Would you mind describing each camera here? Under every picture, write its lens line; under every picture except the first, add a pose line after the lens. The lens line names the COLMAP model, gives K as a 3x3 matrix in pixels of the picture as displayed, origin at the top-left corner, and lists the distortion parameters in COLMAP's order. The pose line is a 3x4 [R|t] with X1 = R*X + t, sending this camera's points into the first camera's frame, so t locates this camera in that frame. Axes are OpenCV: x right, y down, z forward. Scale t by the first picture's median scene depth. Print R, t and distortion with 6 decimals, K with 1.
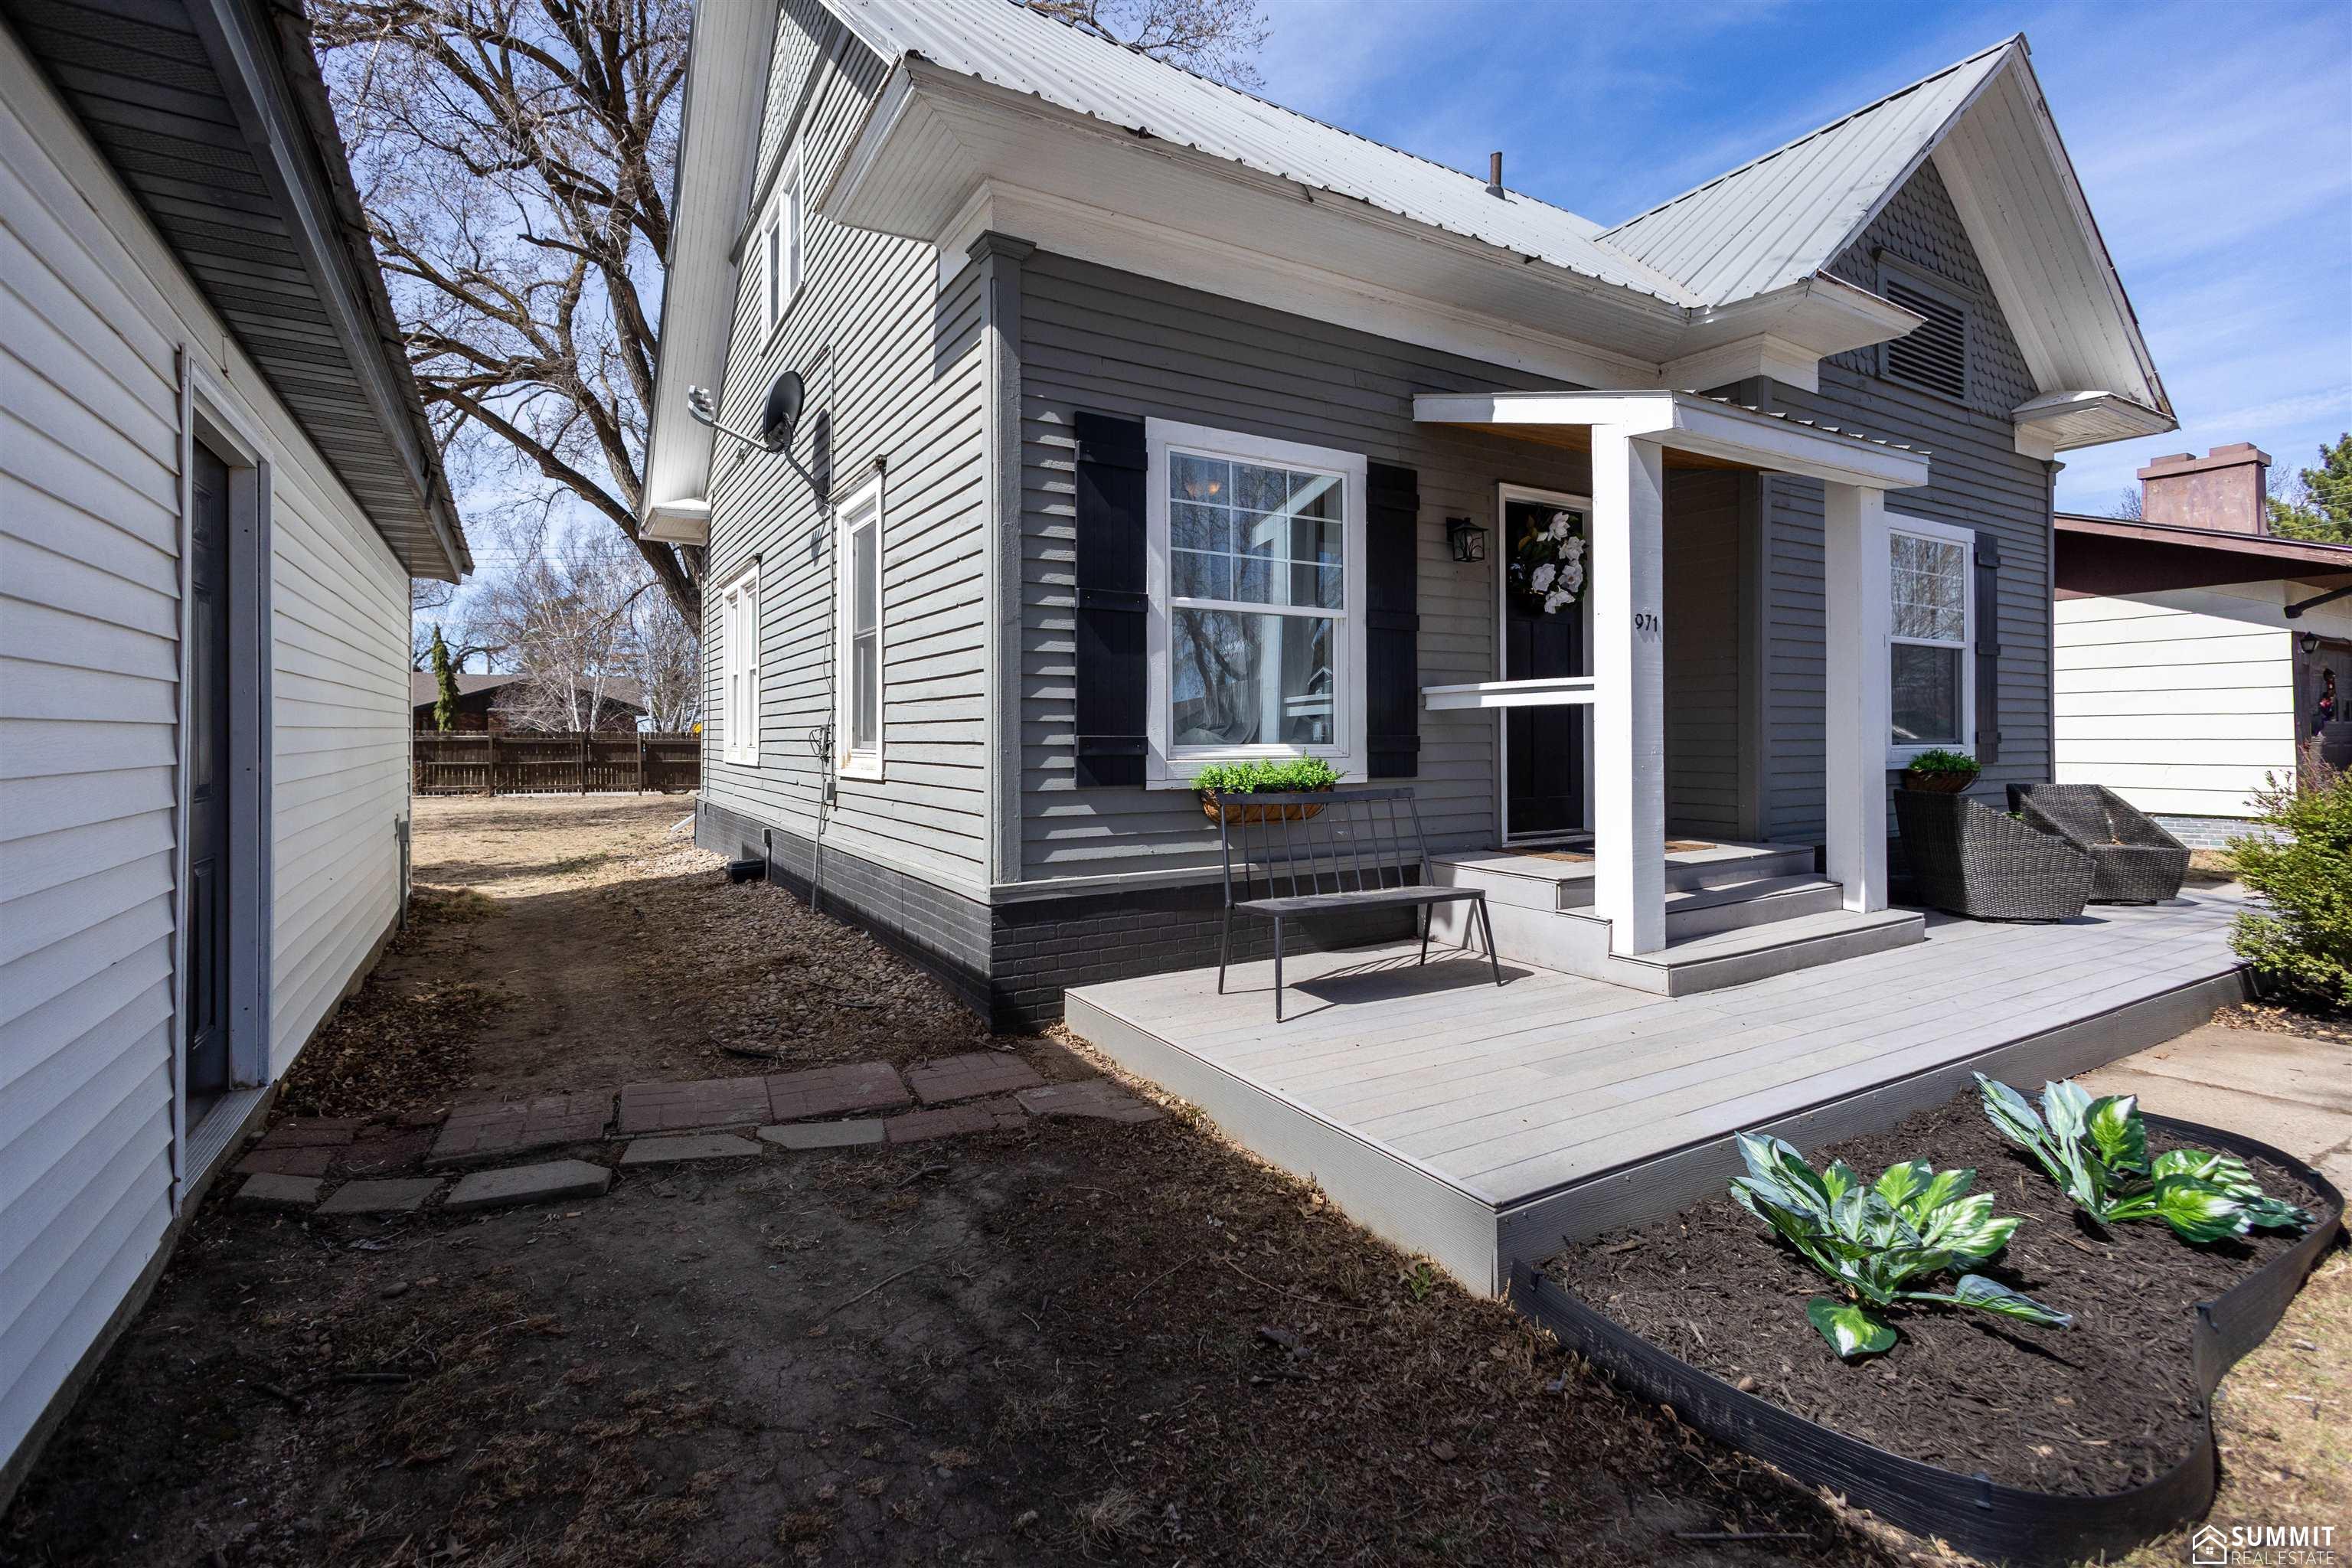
lens RADIAL K [[1072.3, 0, 1241.4], [0, 1072.3, 725.6], [0, 0, 1]] dist [0.002249, 0.000101]
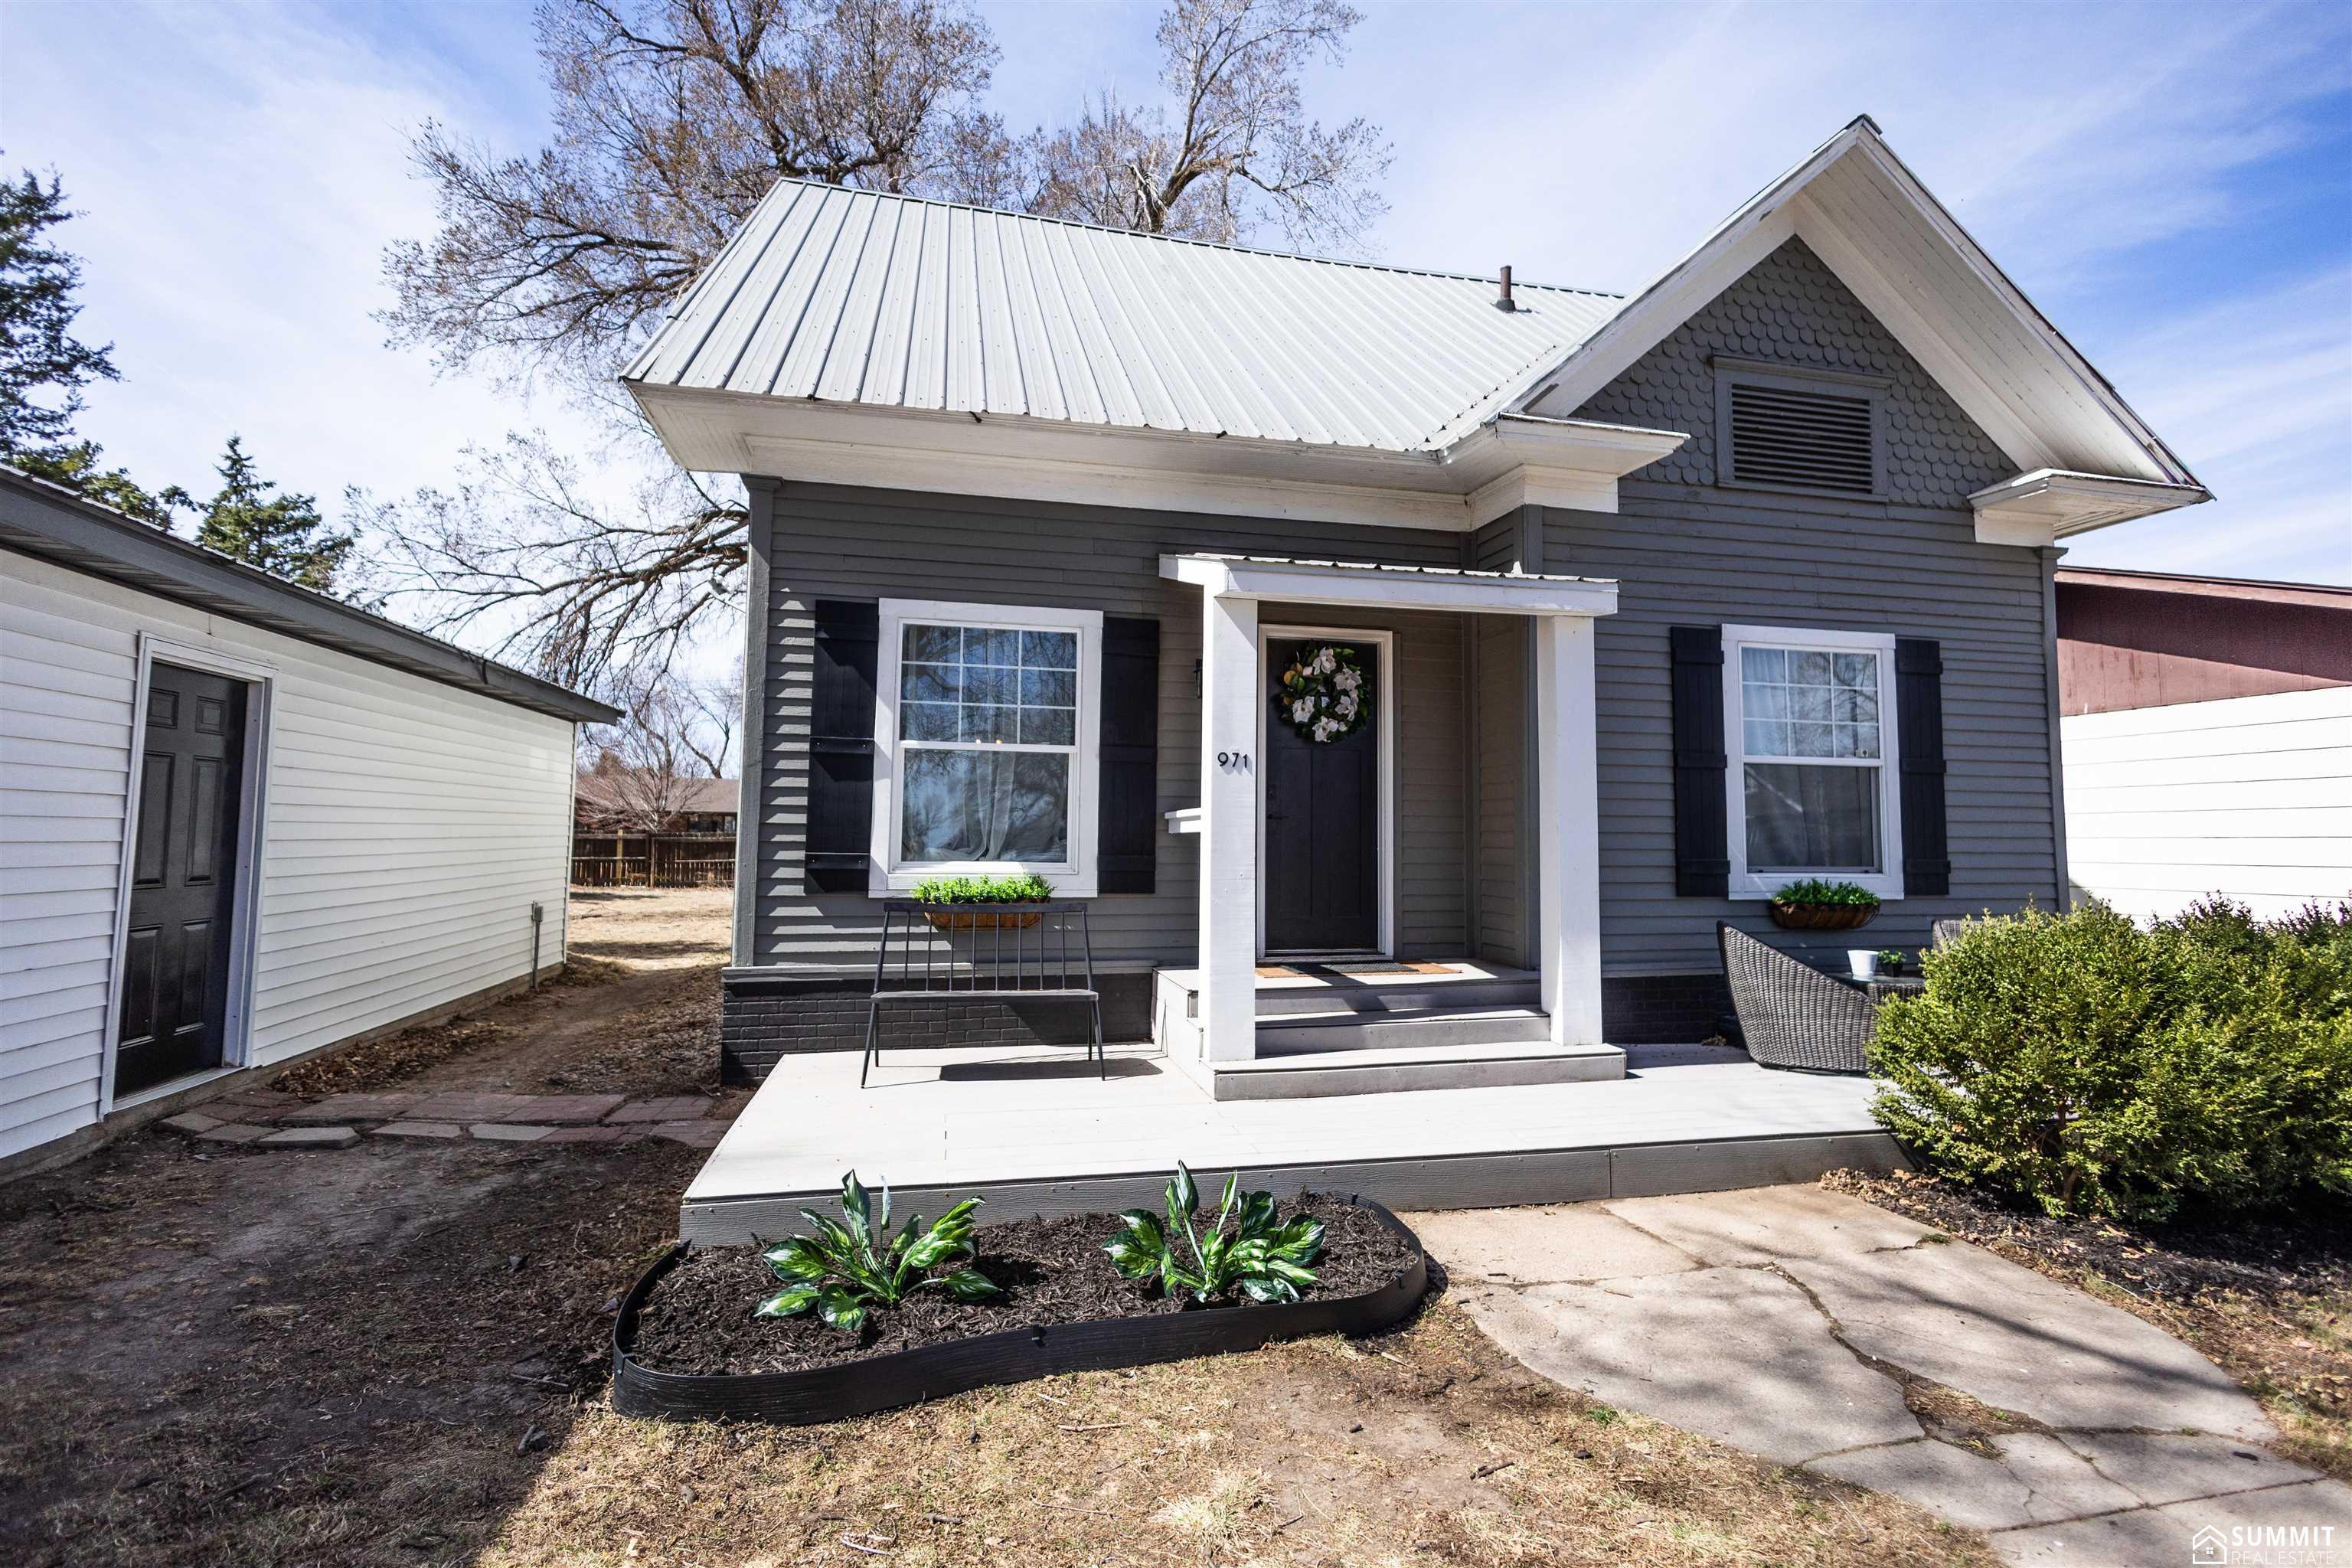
lens RADIAL K [[1108.7, 0, 1175.5], [0, 1108.7, 759.7], [0, 0, 1]] dist [0.007212, -0.003912]
pose [[0.947704, -0.010281, -0.318985, 0.661581], [-0.010343, 0.997967, -0.062894, -0.021693], [0.318983, 0.062905, 0.945671, -0.105724]]
